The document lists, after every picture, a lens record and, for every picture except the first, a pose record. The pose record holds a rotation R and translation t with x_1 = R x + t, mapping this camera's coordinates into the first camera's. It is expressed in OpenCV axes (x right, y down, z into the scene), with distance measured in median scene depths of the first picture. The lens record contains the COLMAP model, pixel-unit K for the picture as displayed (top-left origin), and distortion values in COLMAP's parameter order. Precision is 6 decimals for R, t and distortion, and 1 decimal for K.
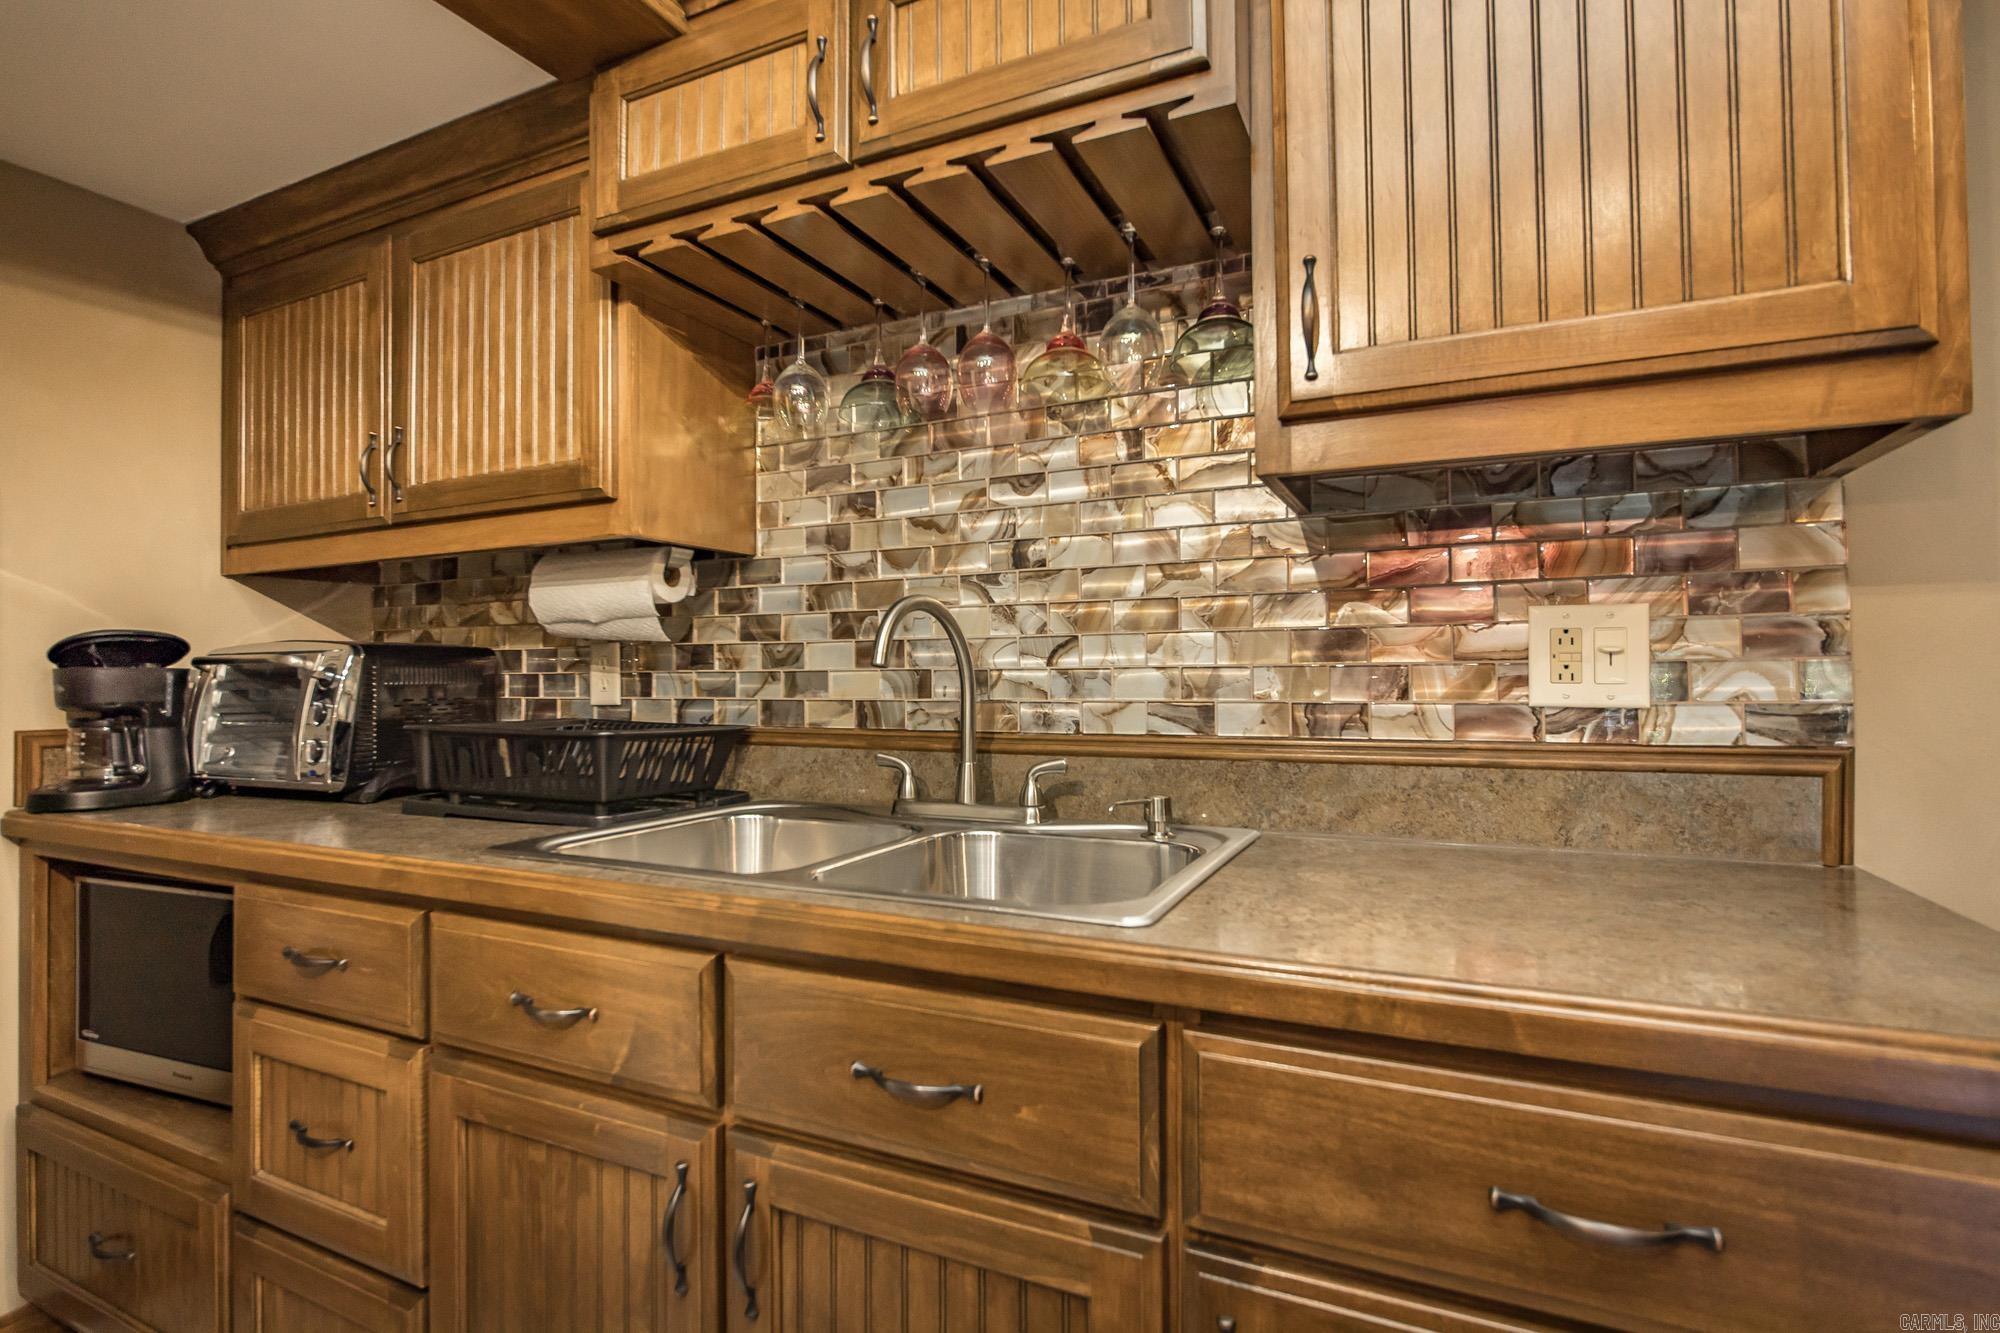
lens RADIAL K [[985.7, 0, 1000.0], [0, 985.7, 666.5], [0, 0, 1]] dist [-0.054212, -0.000017]
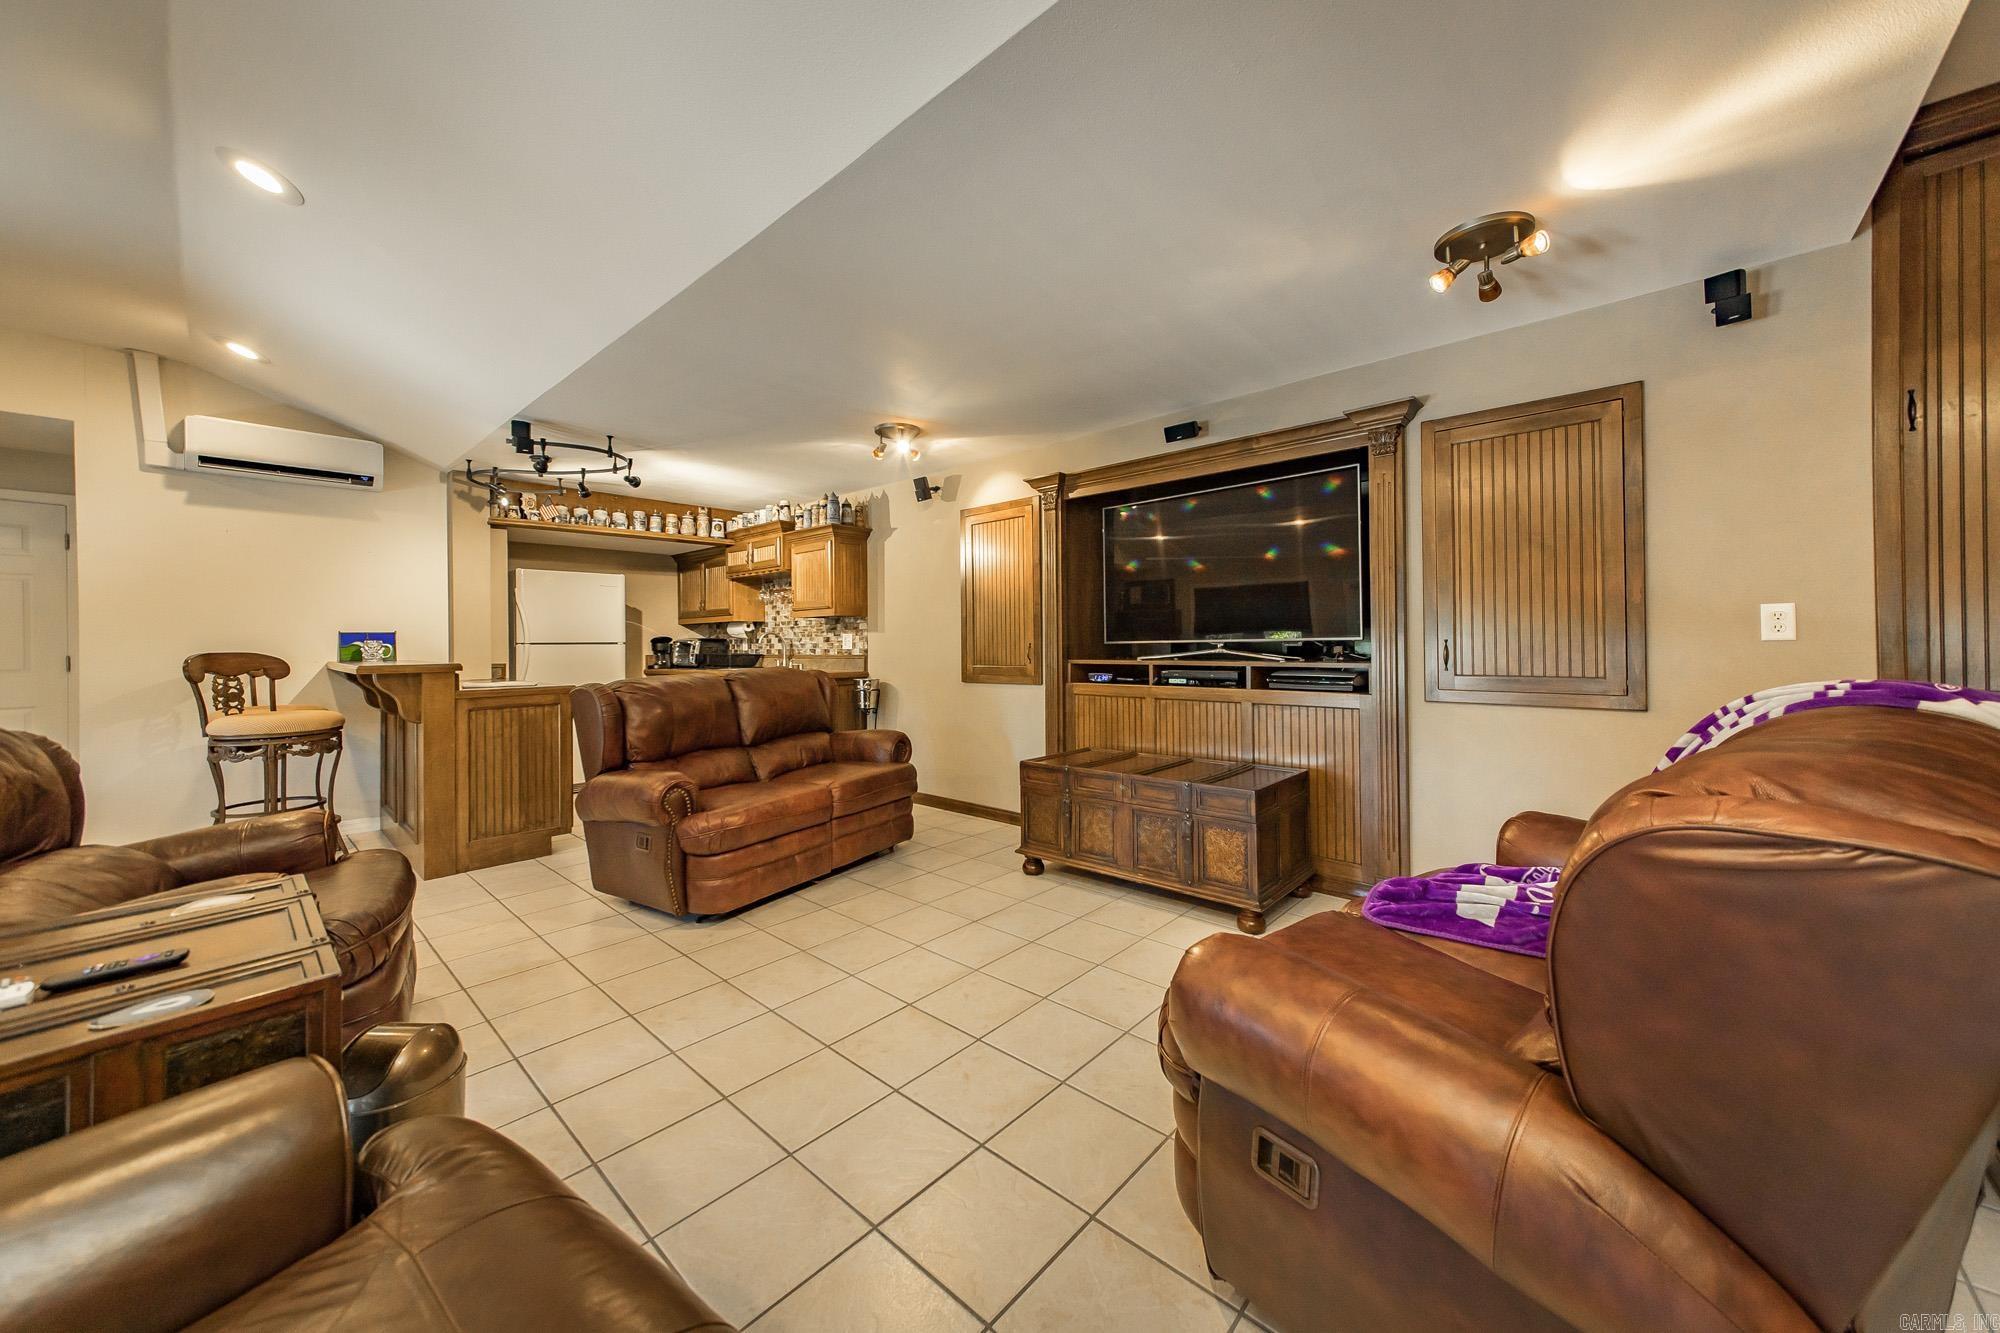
lens RADIAL K [[725.0, 0, 1000.0], [0, 725.0, 666.5], [0, 0, 1]] dist [-0.000065, -0.000008]
pose [[0.954226, 0.003501, -0.299066, 2.164169], [0.009675, 0.999047, 0.042566, -0.027748], [0.298930, -0.043511, 0.953283, -2.389685]]
